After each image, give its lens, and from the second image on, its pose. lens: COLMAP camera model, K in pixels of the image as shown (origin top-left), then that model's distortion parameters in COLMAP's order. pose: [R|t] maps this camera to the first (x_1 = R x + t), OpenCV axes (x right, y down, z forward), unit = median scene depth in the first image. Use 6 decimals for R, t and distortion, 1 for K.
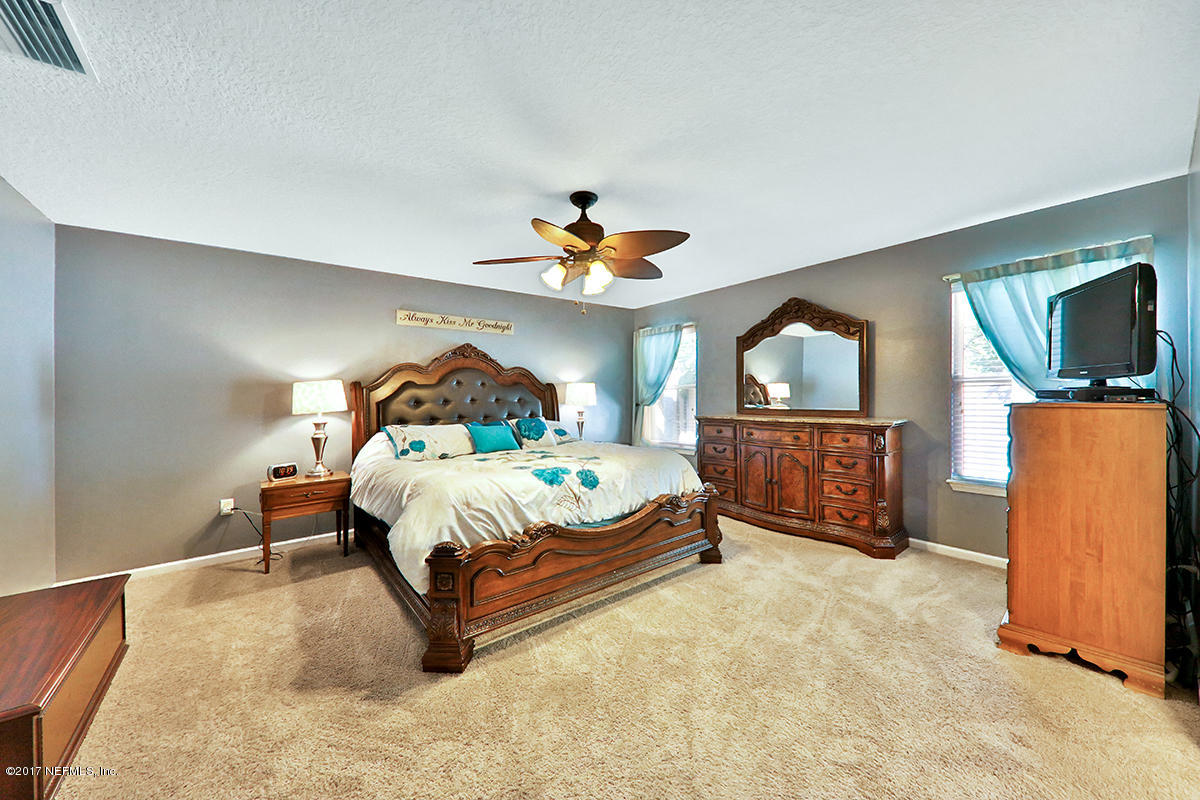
lens RADIAL K [[419.9, 0, 596.3], [0, 419.9, 387.1], [0, 0, 1]] dist [-0.001925, -0.001570]
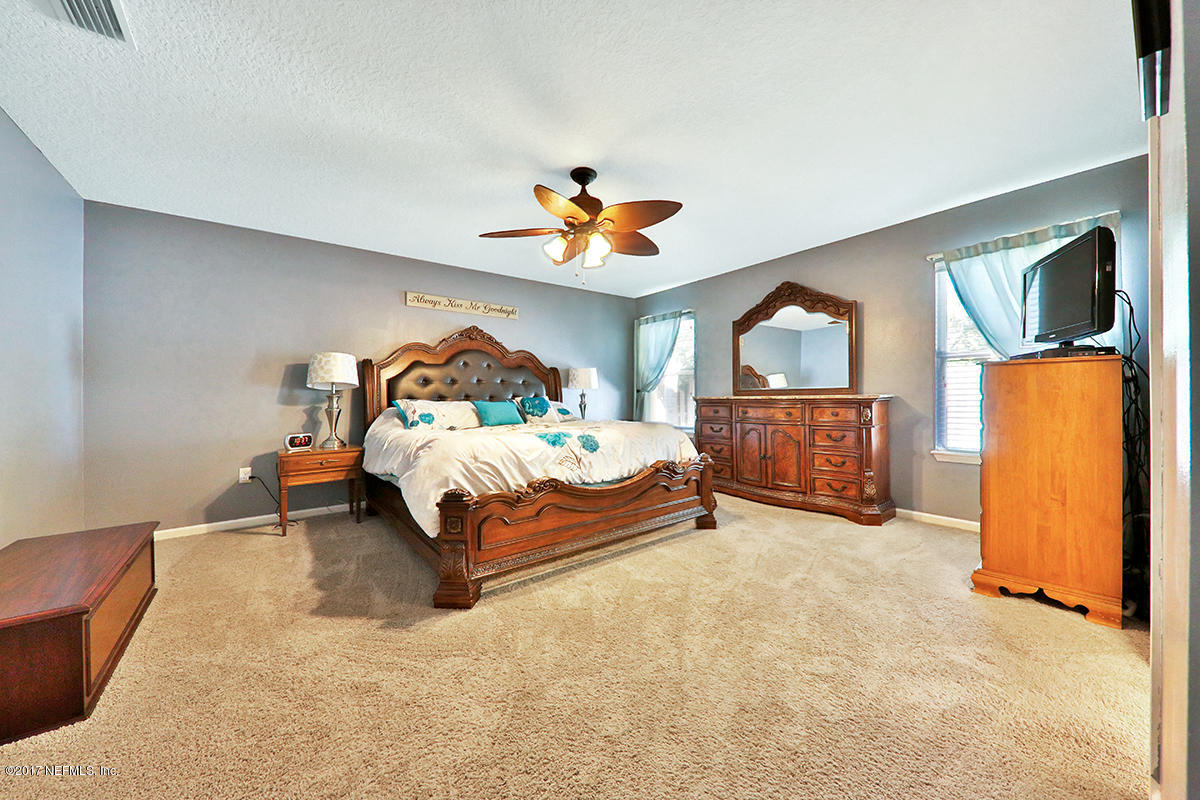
lens RADIAL K [[419.9, 0, 602.5], [0, 419.9, 402.6], [0, 0, 1]] dist [-0.001925, -0.001570]
pose [[0.999993, -0.002693, 0.002542, 0.014834], [0.002689, 0.999995, 0.001656, 0.131829], [-0.002546, -0.001649, 0.999995, -0.065913]]
